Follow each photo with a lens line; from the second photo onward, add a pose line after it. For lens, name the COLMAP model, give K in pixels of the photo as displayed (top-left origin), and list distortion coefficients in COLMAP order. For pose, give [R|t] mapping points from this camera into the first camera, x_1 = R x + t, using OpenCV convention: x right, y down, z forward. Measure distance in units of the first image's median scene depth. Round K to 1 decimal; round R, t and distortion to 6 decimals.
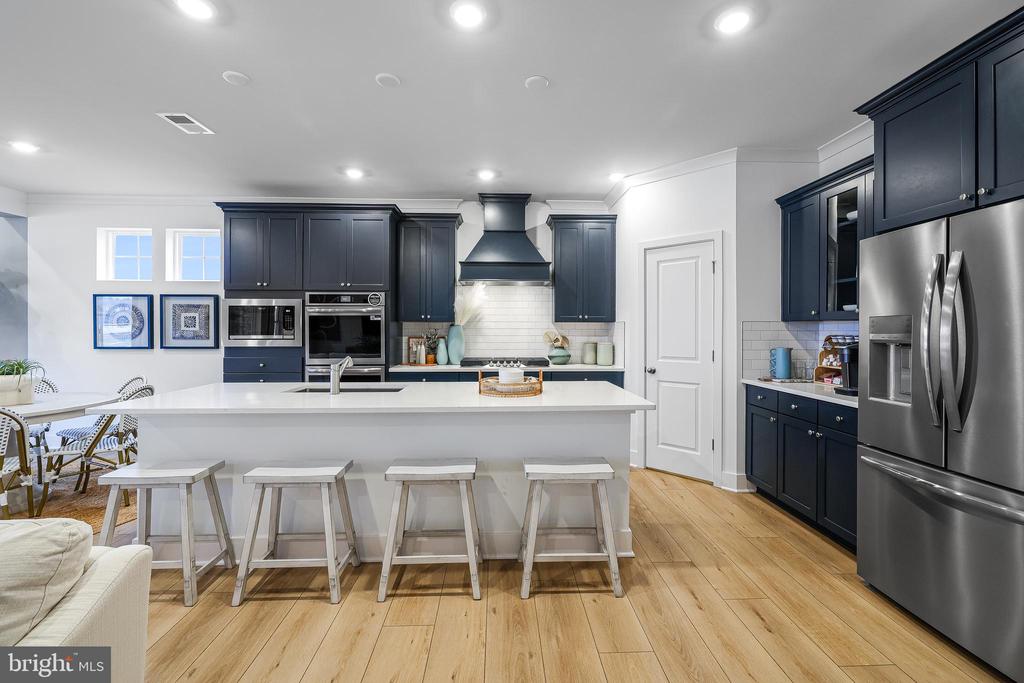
lens RADIAL K [[433.6, 0, 515.3], [0, 433.6, 330.2], [0, 0, 1]] dist [-0.002085, 0.000299]
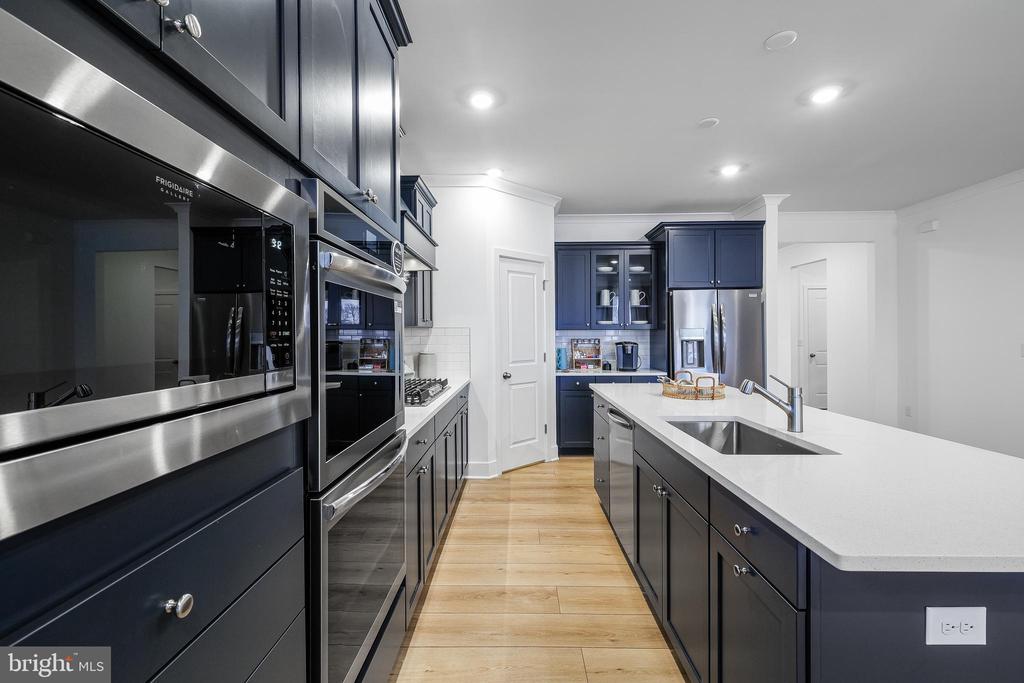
lens RADIAL K [[457.1, 0, 515.2], [0, 457.1, 335.3], [0, 0, 1]] dist [-0.001946, 0.000116]
pose [[0.036749, 0.000103, 0.999325, -0.719046], [0.007619, 0.999971, -0.000383, -0.002106], [-0.999295, 0.007628, 0.036747, 0.881623]]
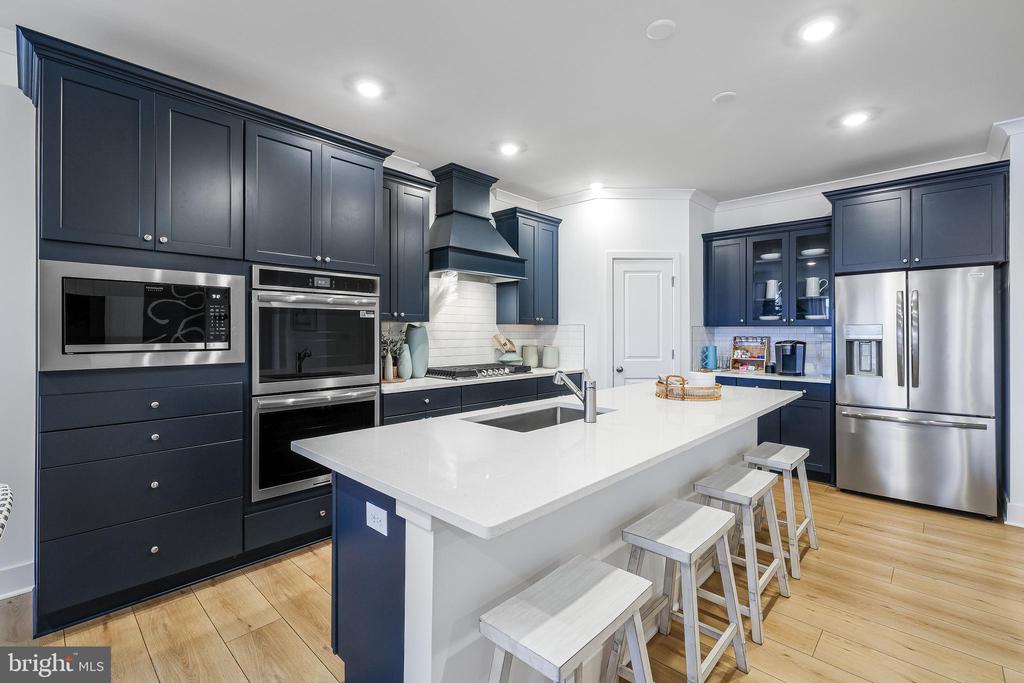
lens RADIAL K [[457.1, 0, 510.8], [0, 457.1, 333.3], [0, 0, 1]] dist [-0.001946, 0.000116]
pose [[0.707336, -0.000746, 0.706877, -0.660815], [-0.000413, 0.999999, 0.001469, -0.000559], [-0.706878, -0.001331, 0.707335, 0.350533]]
